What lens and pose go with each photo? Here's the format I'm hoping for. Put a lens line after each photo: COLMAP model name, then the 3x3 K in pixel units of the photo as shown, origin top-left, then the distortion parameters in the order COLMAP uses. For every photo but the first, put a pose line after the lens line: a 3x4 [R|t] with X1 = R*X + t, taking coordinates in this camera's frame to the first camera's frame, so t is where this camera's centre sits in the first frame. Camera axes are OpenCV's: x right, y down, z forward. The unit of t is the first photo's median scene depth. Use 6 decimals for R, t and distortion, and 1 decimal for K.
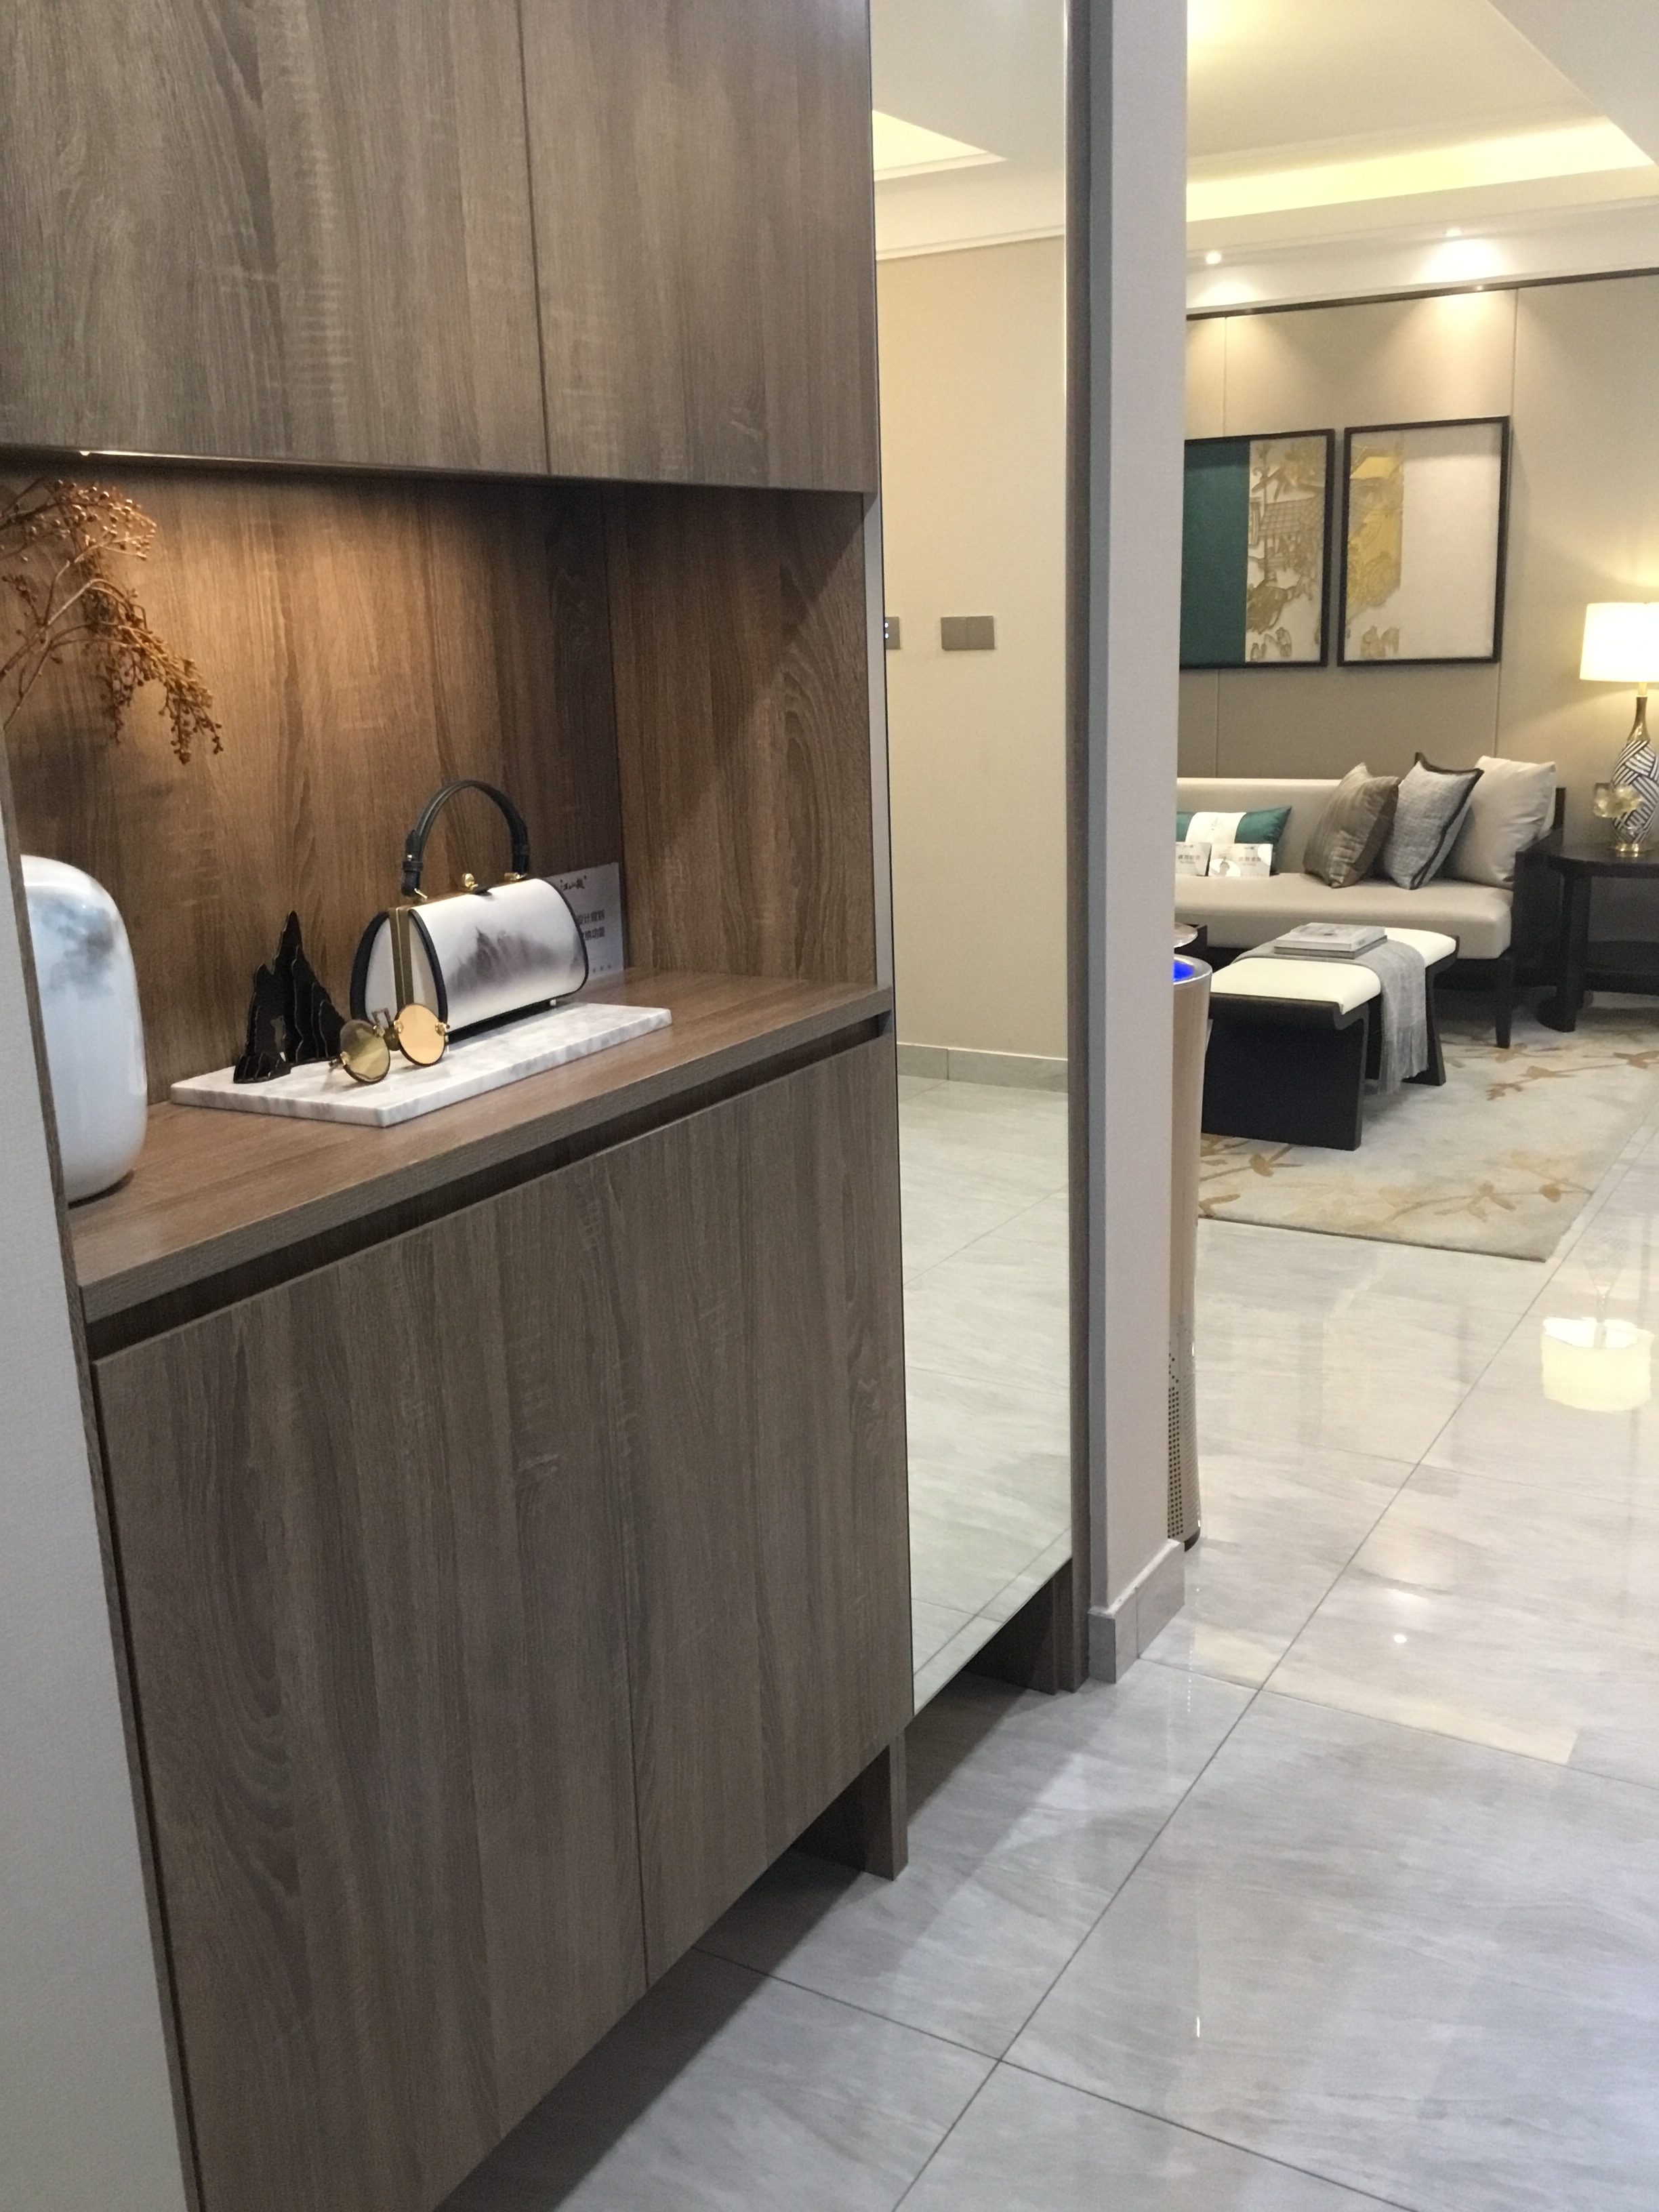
lens RADIAL K [[2014.0, 0, 831.4], [0, 2014.0, 1100.8], [0, 0, 1]] dist [0.024371, 0.000000]
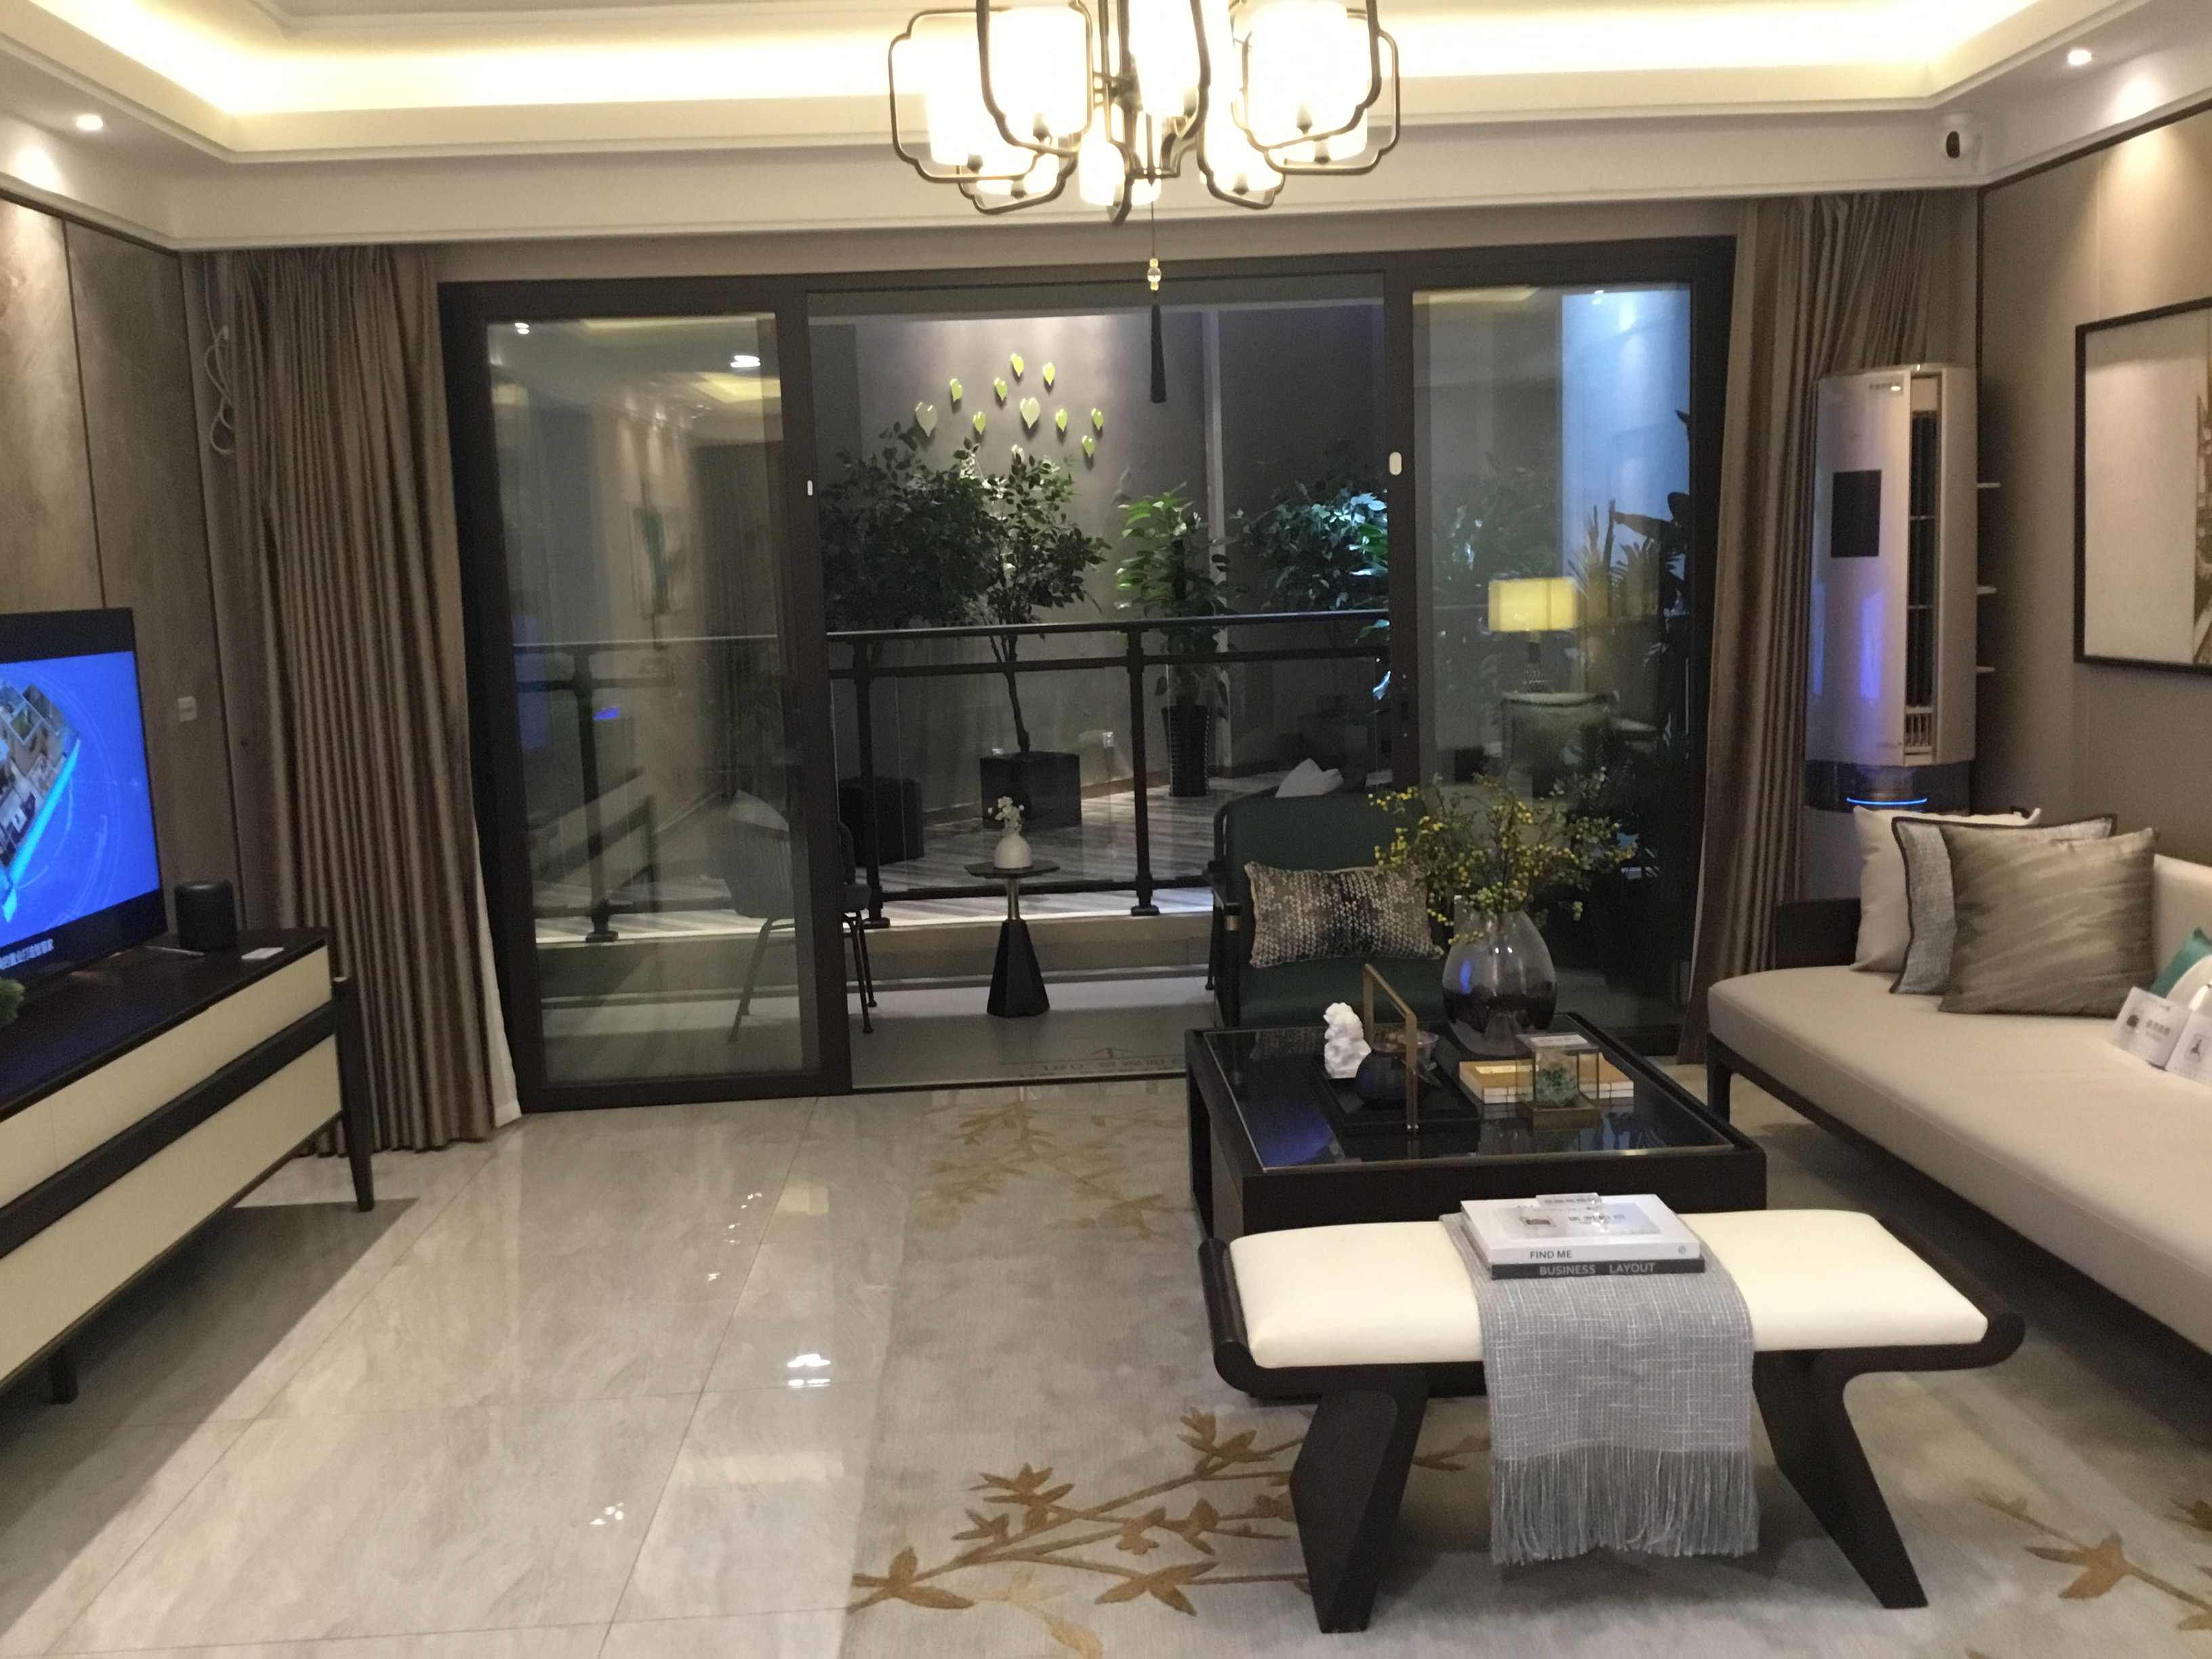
lens RADIAL K [[2014.0, 0, 1108.1], [0, 2014.0, 841.3], [0, 0, 1]] dist [0.024371, 0.000000]
pose [[0.551540, 0.120562, -0.825390, 0.645927], [-0.190661, 0.981526, 0.015965, -0.177116], [0.812066, 0.148564, 0.564338, 0.640494]]
